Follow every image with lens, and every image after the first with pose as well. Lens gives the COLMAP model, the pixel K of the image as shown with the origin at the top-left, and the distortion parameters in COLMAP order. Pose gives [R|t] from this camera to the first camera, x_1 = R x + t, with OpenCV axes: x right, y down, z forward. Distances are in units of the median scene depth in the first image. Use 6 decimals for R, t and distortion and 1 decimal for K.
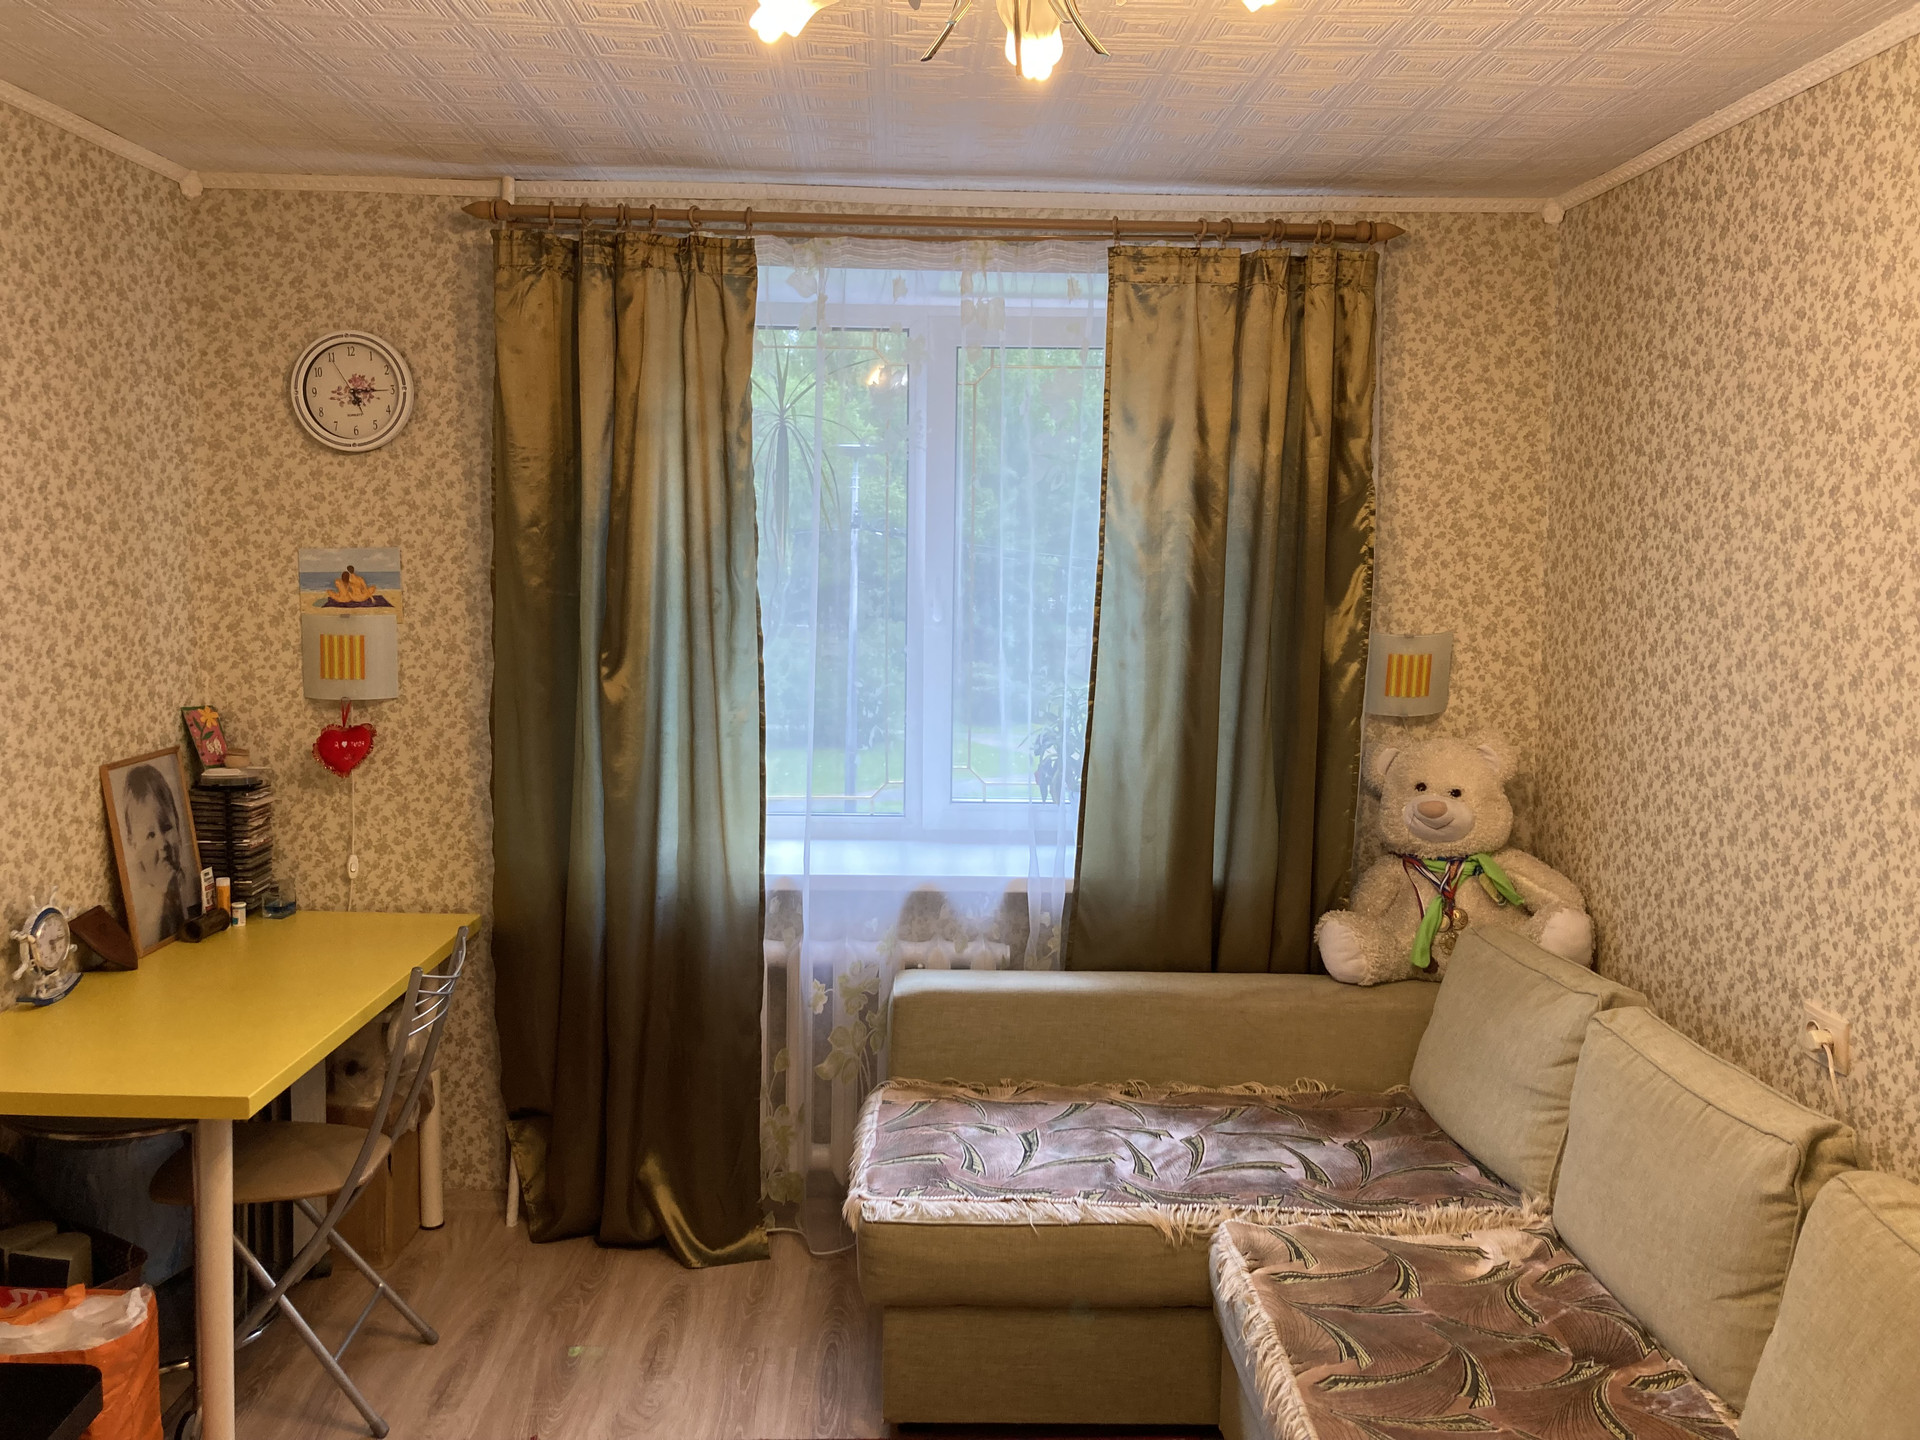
lens RADIAL K [[1567.2, 0, 963.2], [0, 1567.2, 702.2], [0, 0, 1]] dist [0.025895, -0.034627]
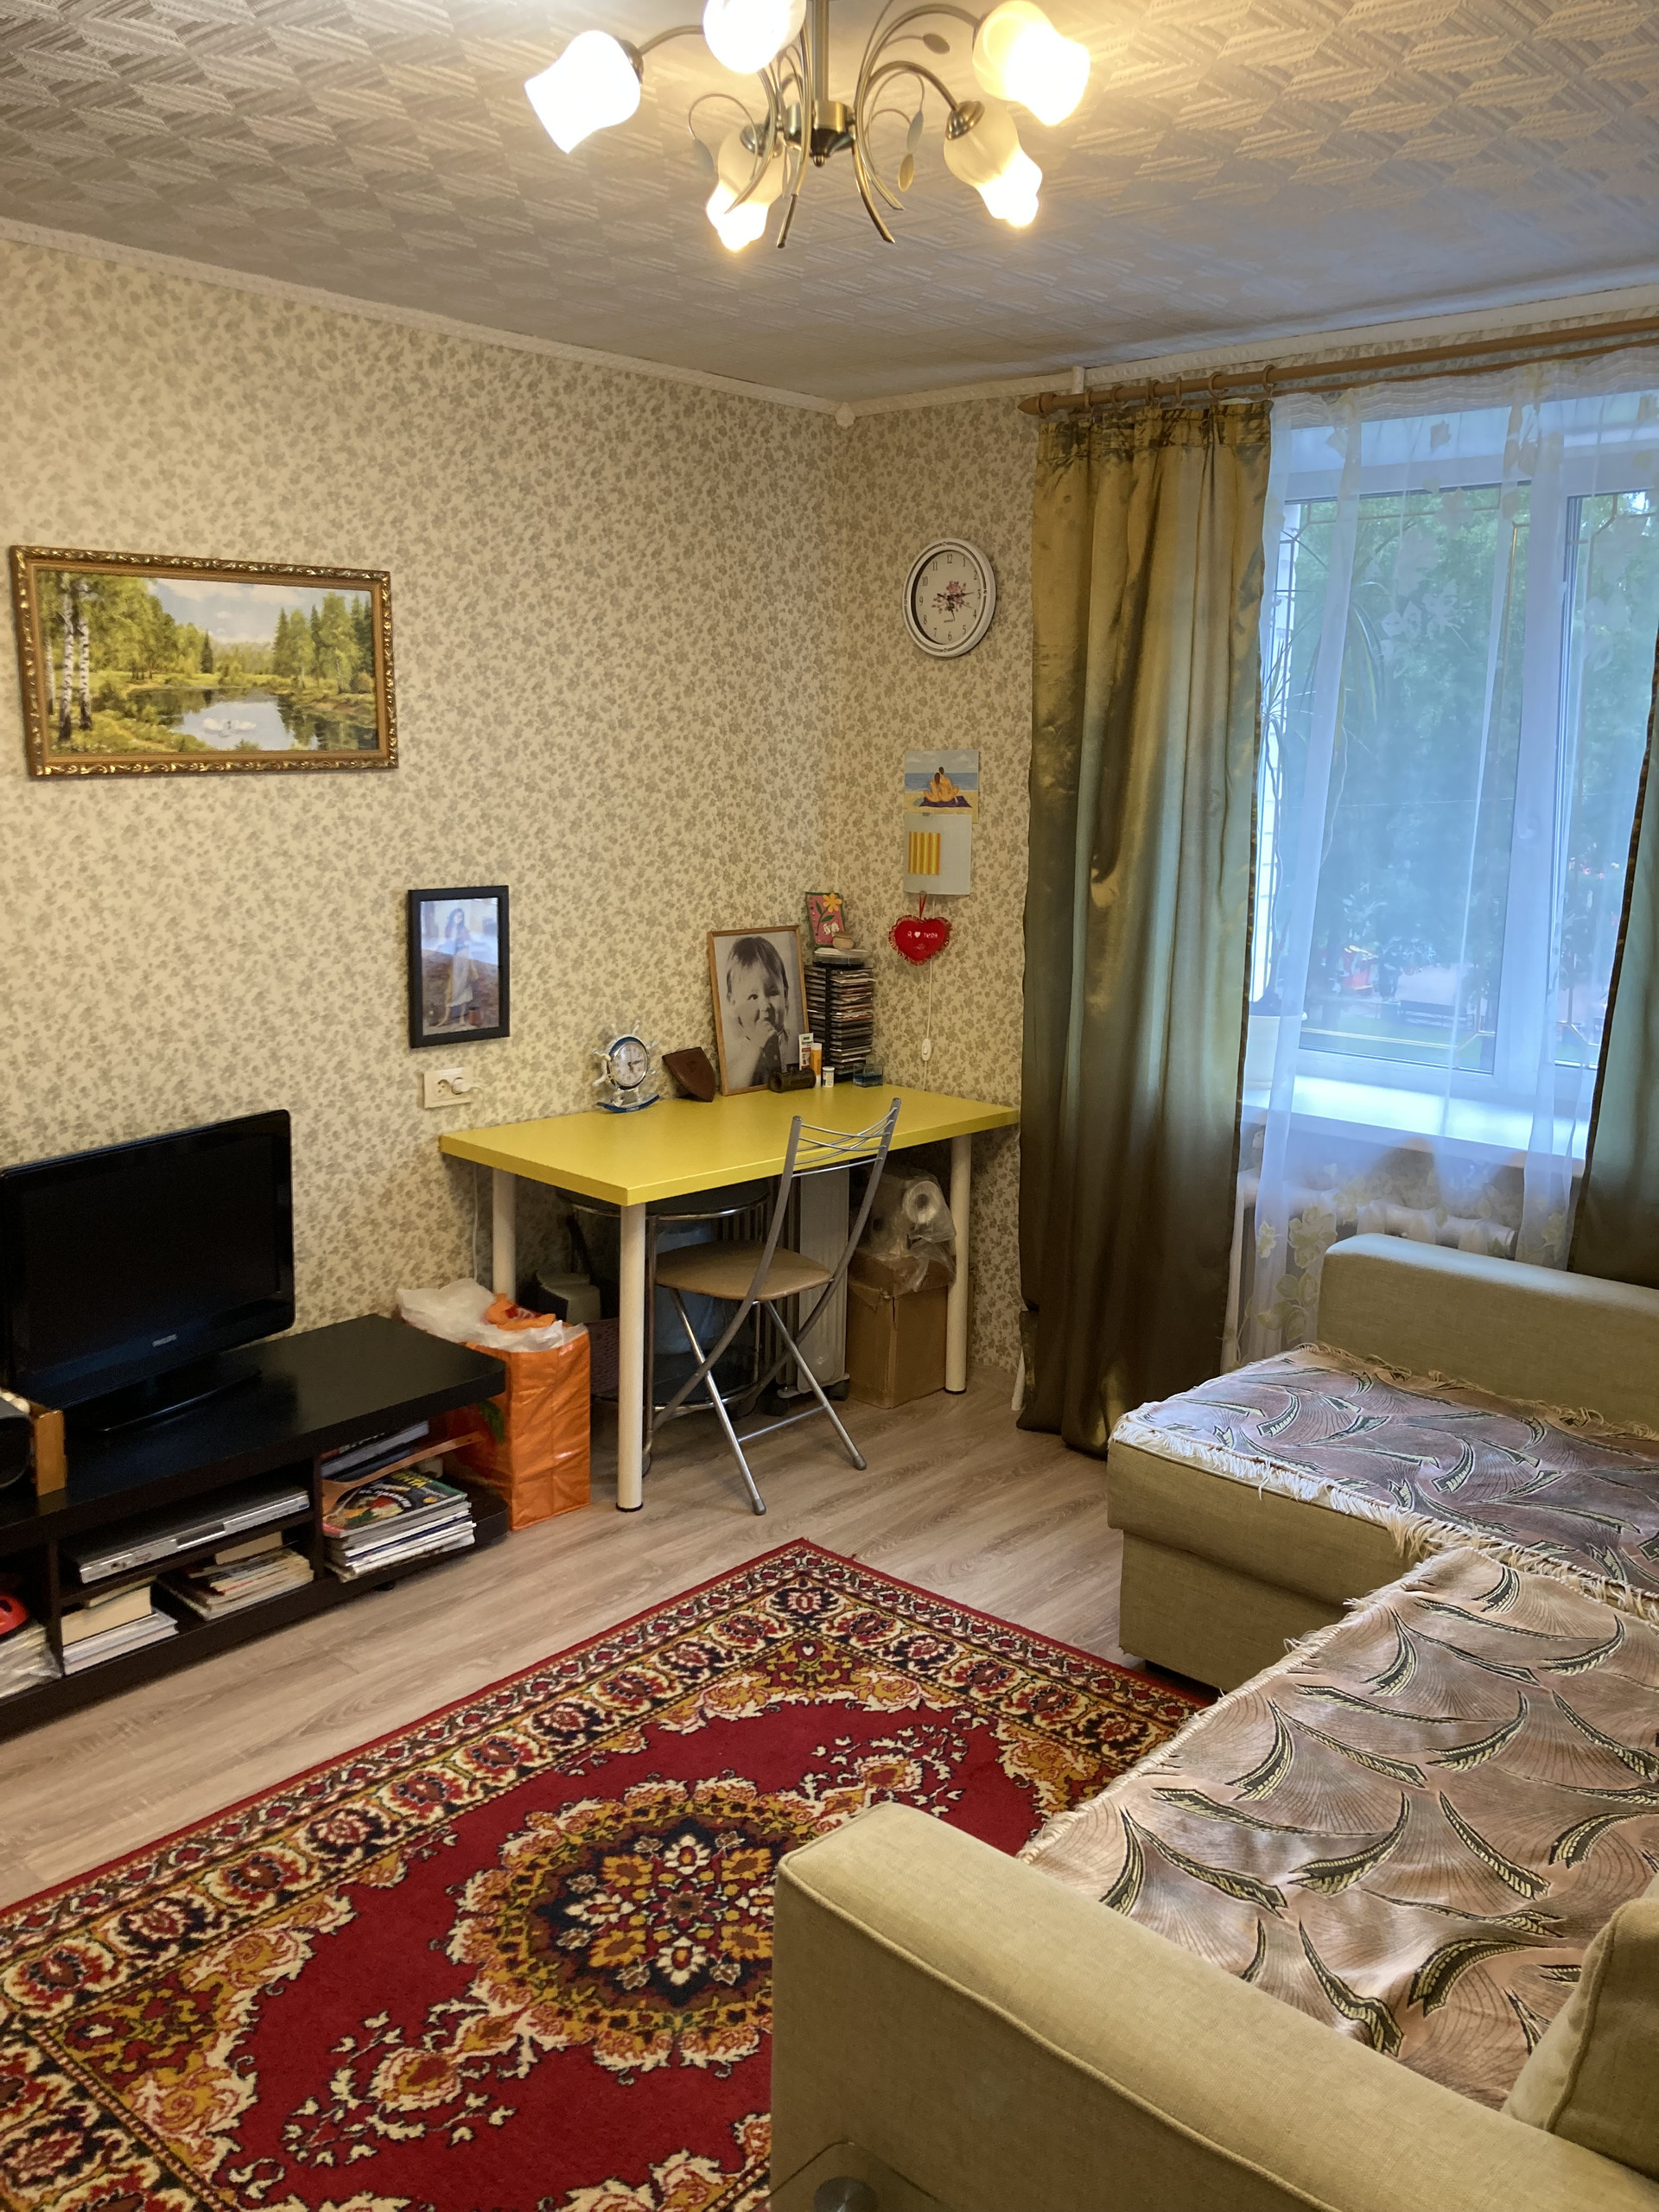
lens RADIAL K [[1805.5, 0, 849.3], [0, 1805.5, 1116.7], [0, 0, 1]] dist [0.025895, -0.034627]
pose [[0.727384, 0.134991, -0.672823, 0.433587], [-0.078241, 0.990382, 0.114117, 0.013321], [0.681756, -0.030365, 0.730949, 0.058577]]
